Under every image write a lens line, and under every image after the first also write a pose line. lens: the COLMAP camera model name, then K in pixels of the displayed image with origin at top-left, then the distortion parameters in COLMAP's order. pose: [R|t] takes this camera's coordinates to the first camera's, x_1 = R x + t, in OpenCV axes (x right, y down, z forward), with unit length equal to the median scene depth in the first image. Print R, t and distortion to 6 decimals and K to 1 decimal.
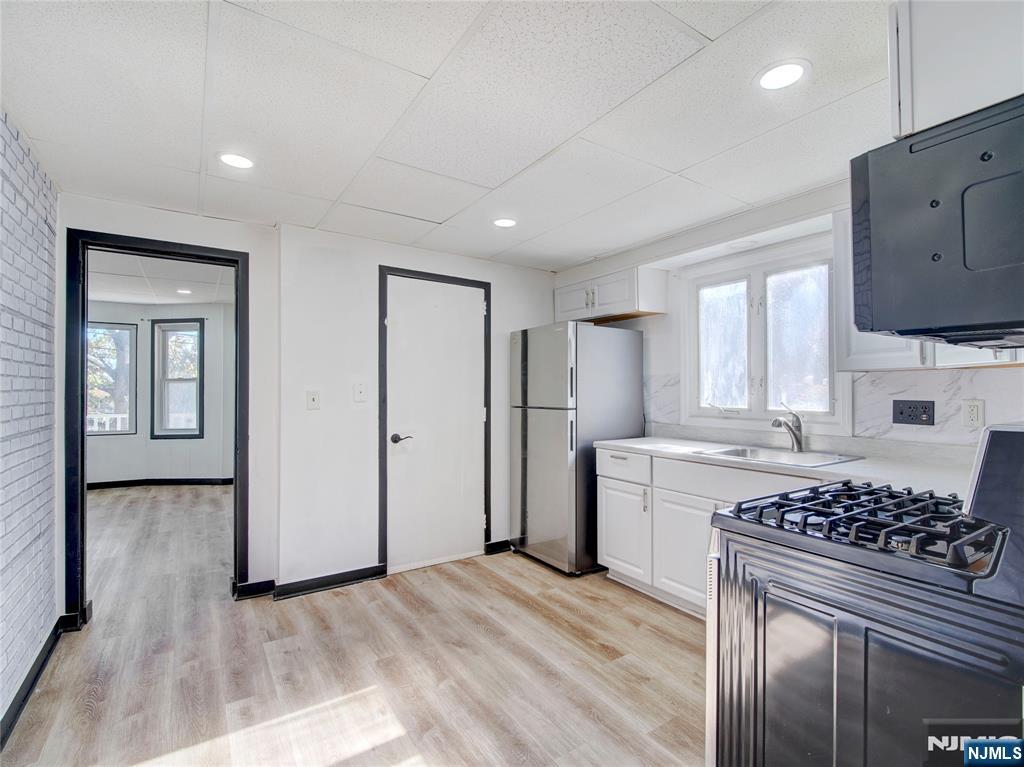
lens RADIAL K [[486.4, 0, 510.2], [0, 486.4, 388.4], [0, 0, 1]] dist [-0.000241, 0.000050]
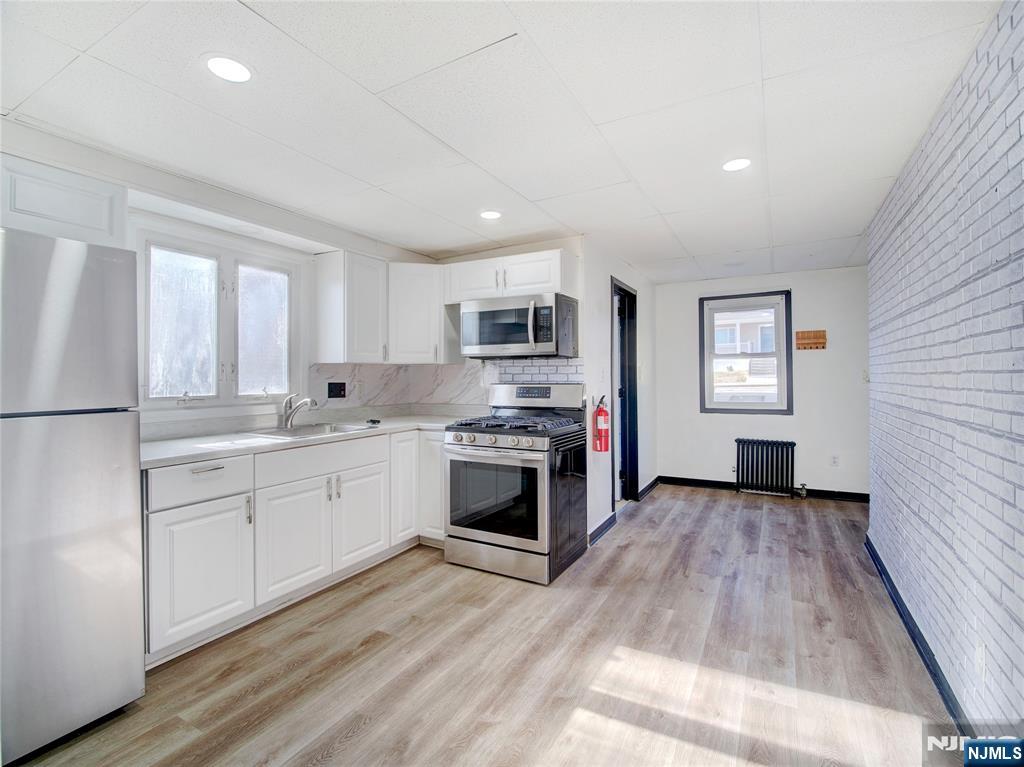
lens RADIAL K [[475.5, 0, 516.3], [0, 475.5, 378.8], [0, 0, 1]] dist [-0.001952, -0.000266]
pose [[-0.462521, -0.003117, 0.886603, -0.700727], [-0.000822, 0.999995, 0.003086, 0.006501], [-0.886608, 0.000699, -0.462522, 1.060549]]
